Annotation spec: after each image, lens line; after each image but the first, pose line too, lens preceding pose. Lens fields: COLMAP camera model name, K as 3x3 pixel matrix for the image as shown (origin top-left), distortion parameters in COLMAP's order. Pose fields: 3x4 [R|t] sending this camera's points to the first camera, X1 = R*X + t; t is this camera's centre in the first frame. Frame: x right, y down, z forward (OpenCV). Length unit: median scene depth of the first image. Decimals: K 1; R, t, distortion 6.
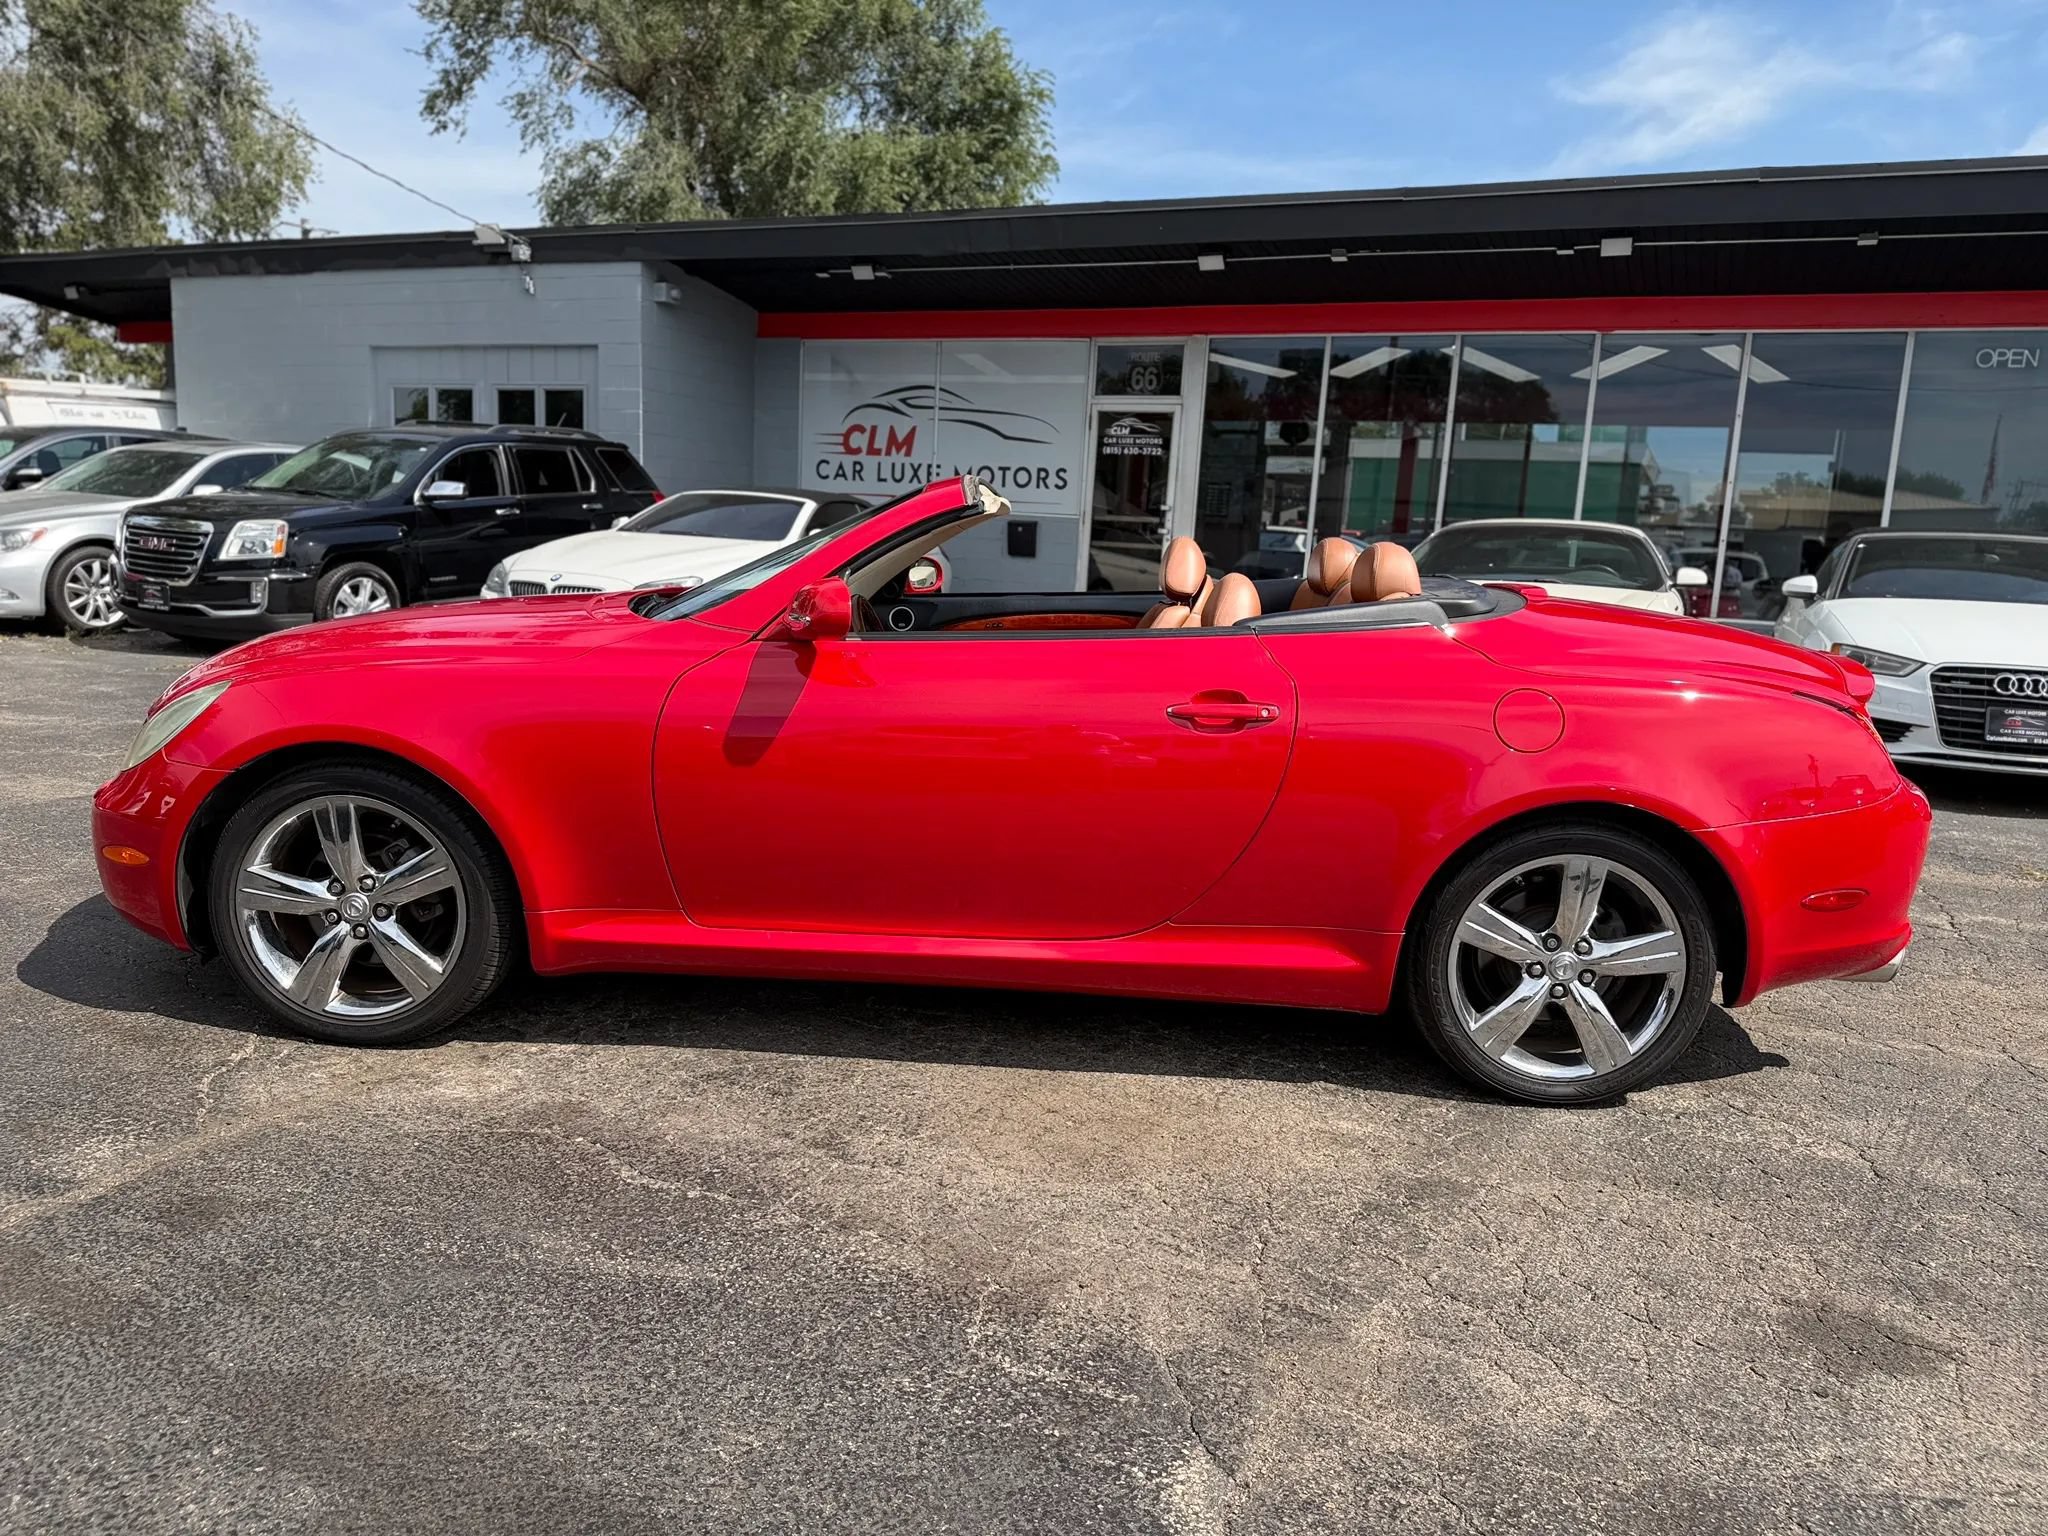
lens RADIAL K [[1437.4, 0, 1025.2], [0, 1437.4, 790.1], [0, 0, 1]] dist [0.003965, -0.006967]
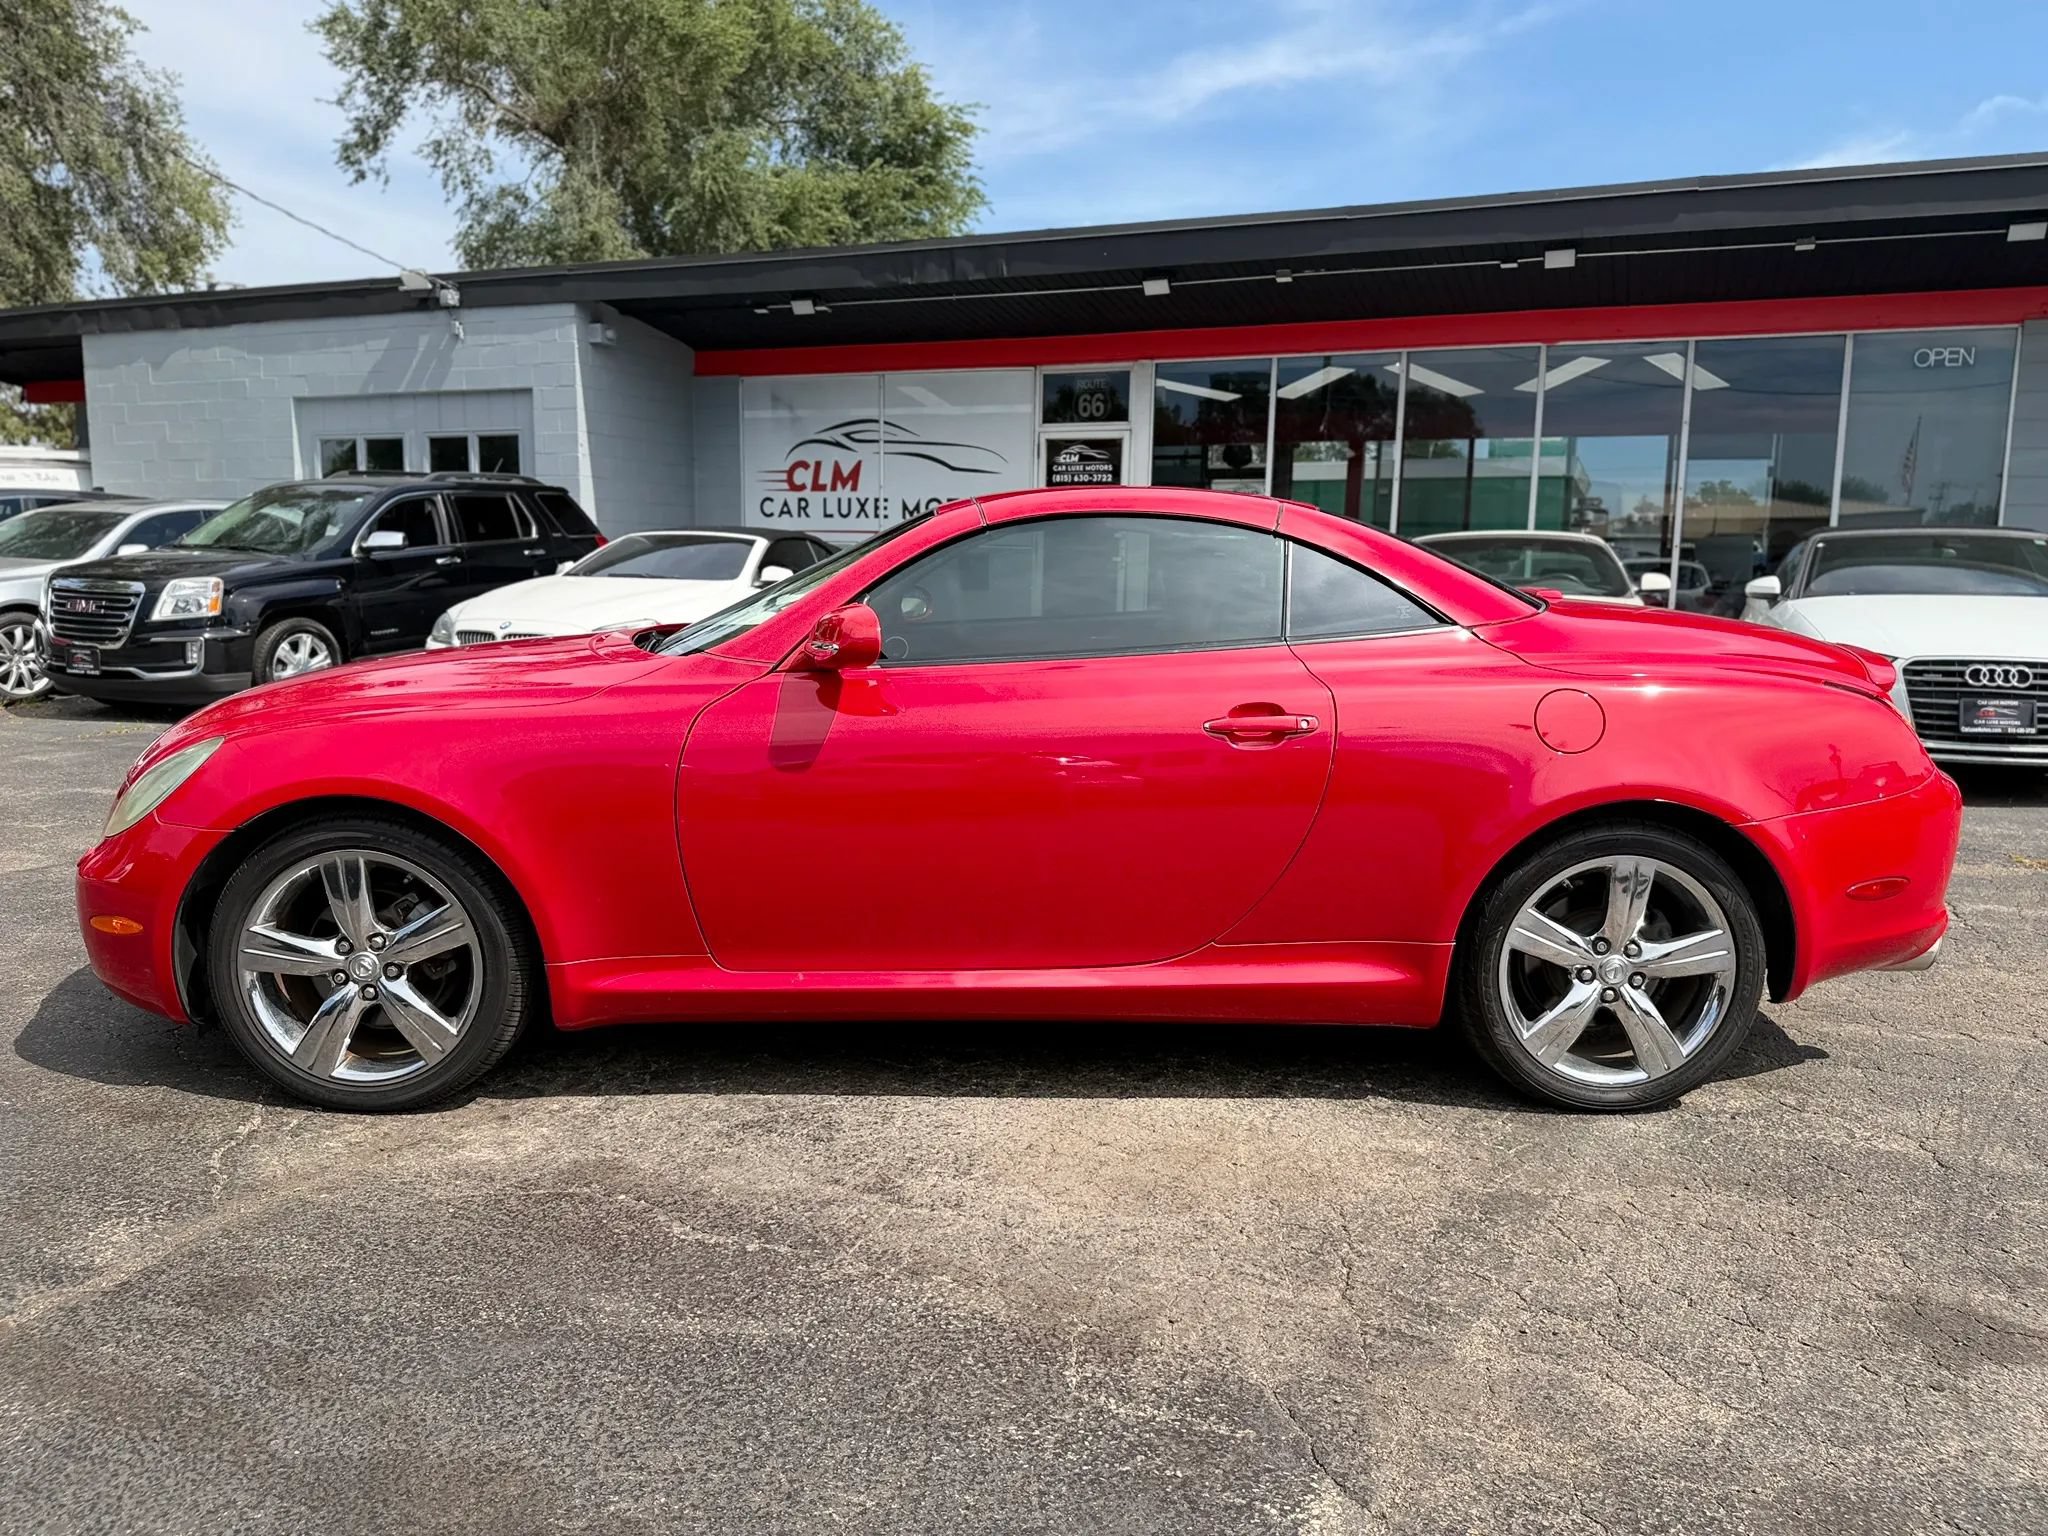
lens RADIAL K [[1460.4, 0, 1019.9], [0, 1460.4, 791.0], [0, 0, 1]] dist [-0.002636, -0.000878]
pose [[0.998425, -0.041479, 0.037775, -0.050407], [0.042400, 0.998814, -0.023921, 0.005369], [-0.036738, 0.025485, 0.999000, 0.009689]]
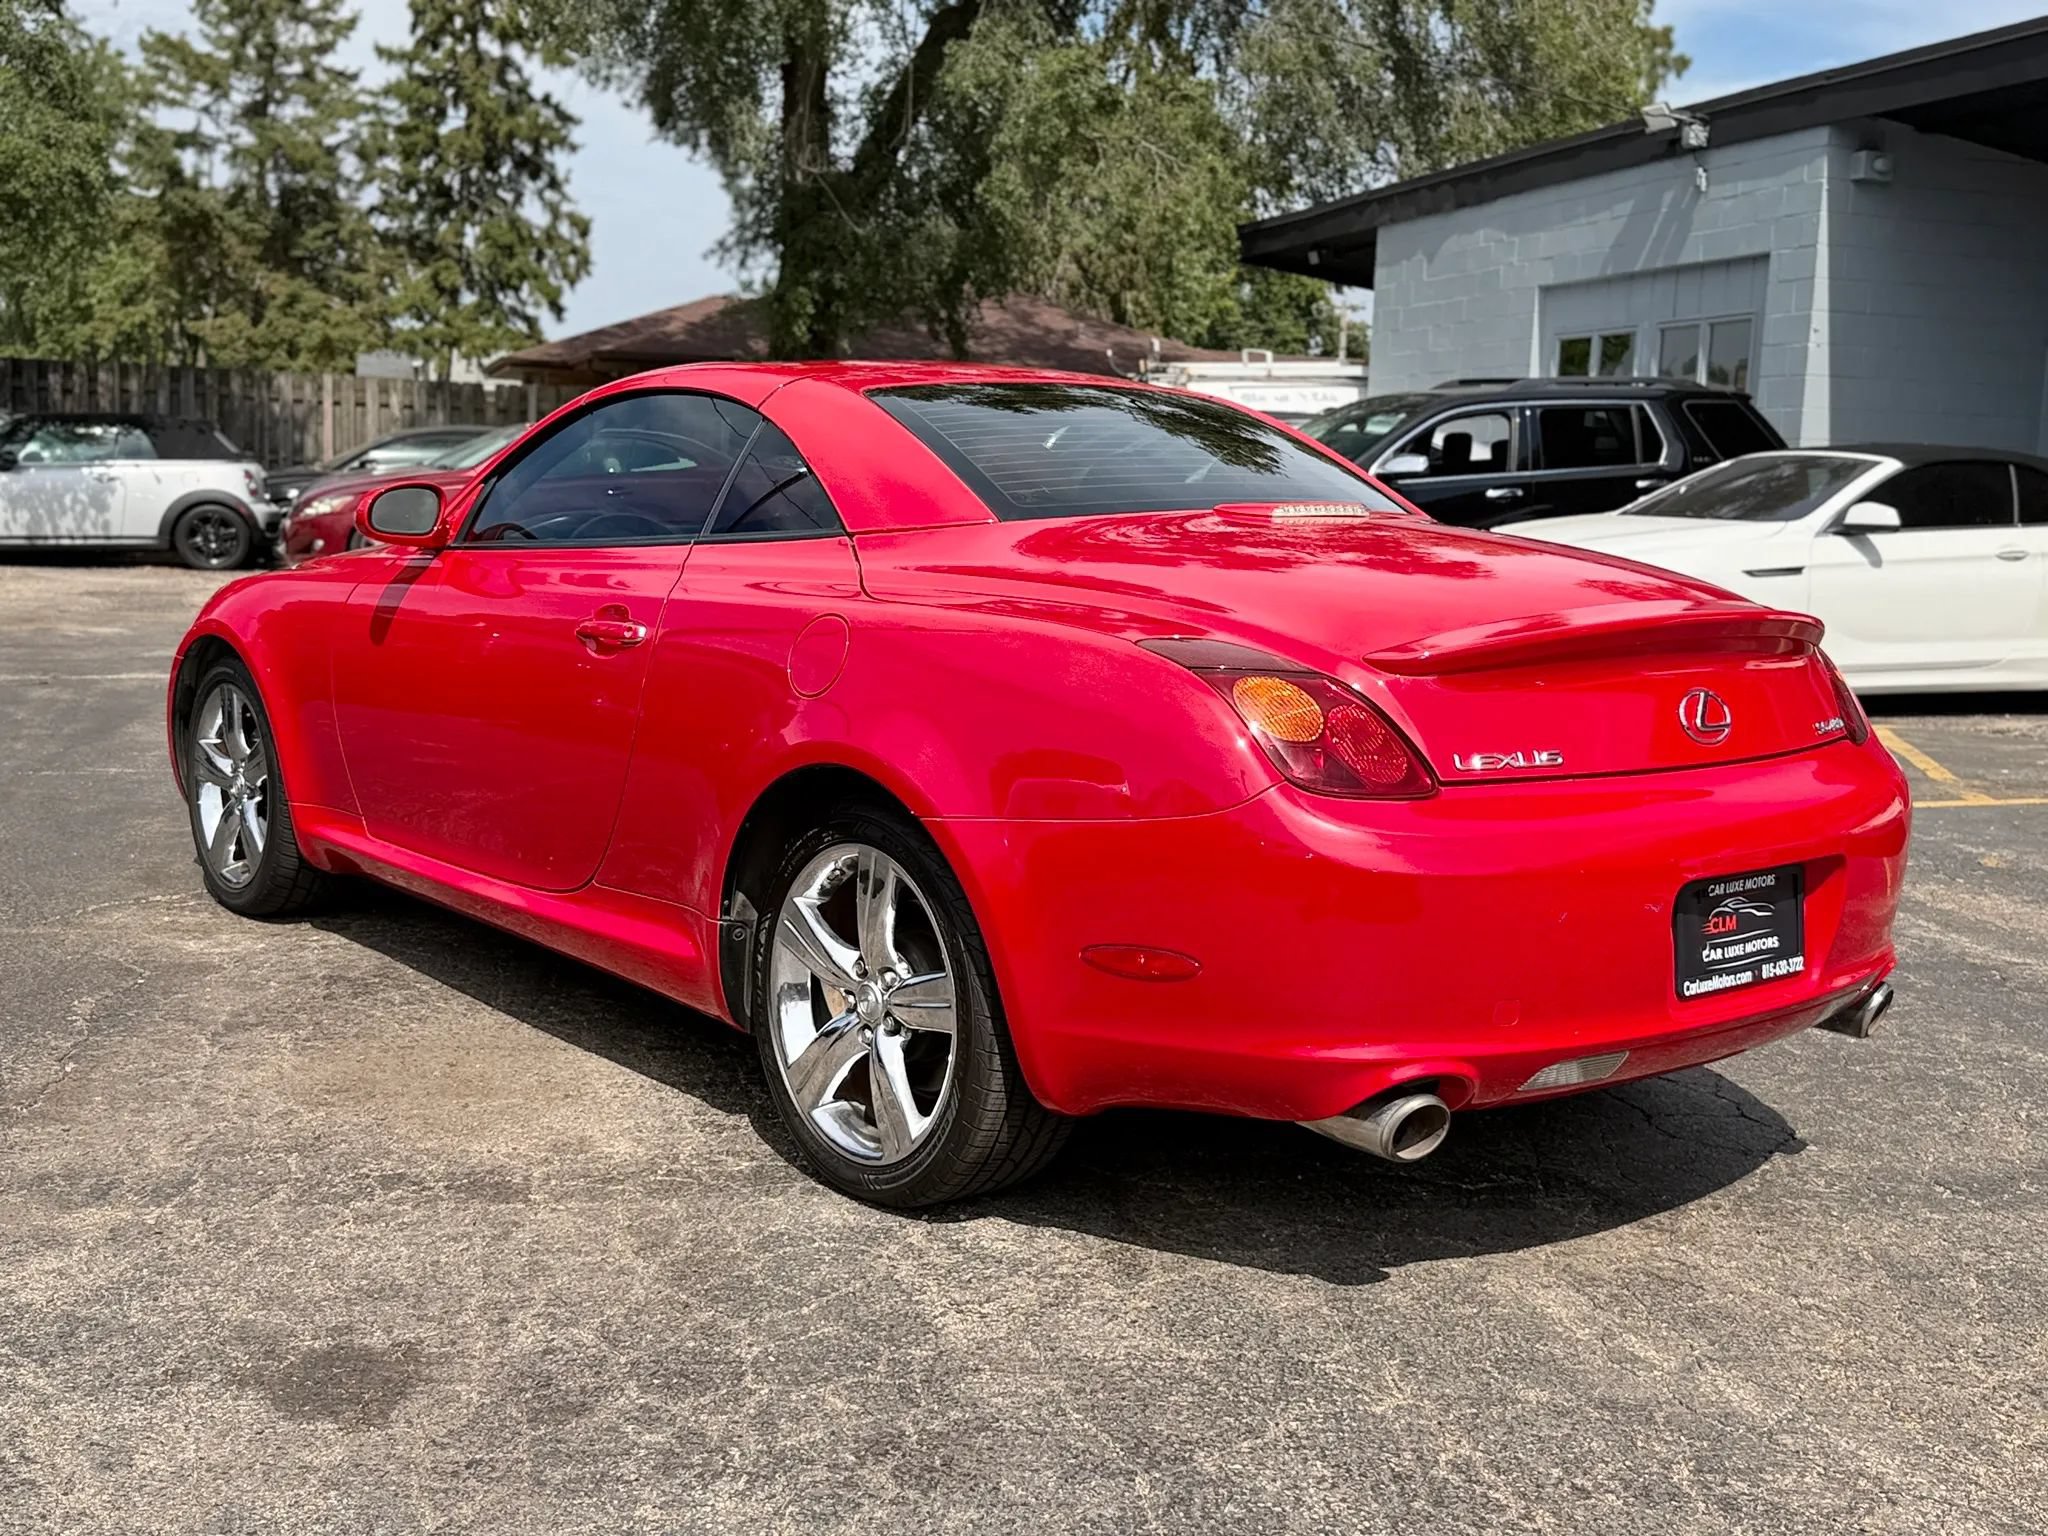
lens RADIAL K [[2163.9, 0, 1048.6], [0, 2163.9, 769.8], [0, 0, 1]] dist [0.206465, -0.445874]
pose [[0.659467, 0.075676, -0.747914, 0.976691], [-0.136746, 0.990397, -0.020363, 0.011715], [0.739191, 0.115703, 0.663483, 0.249054]]
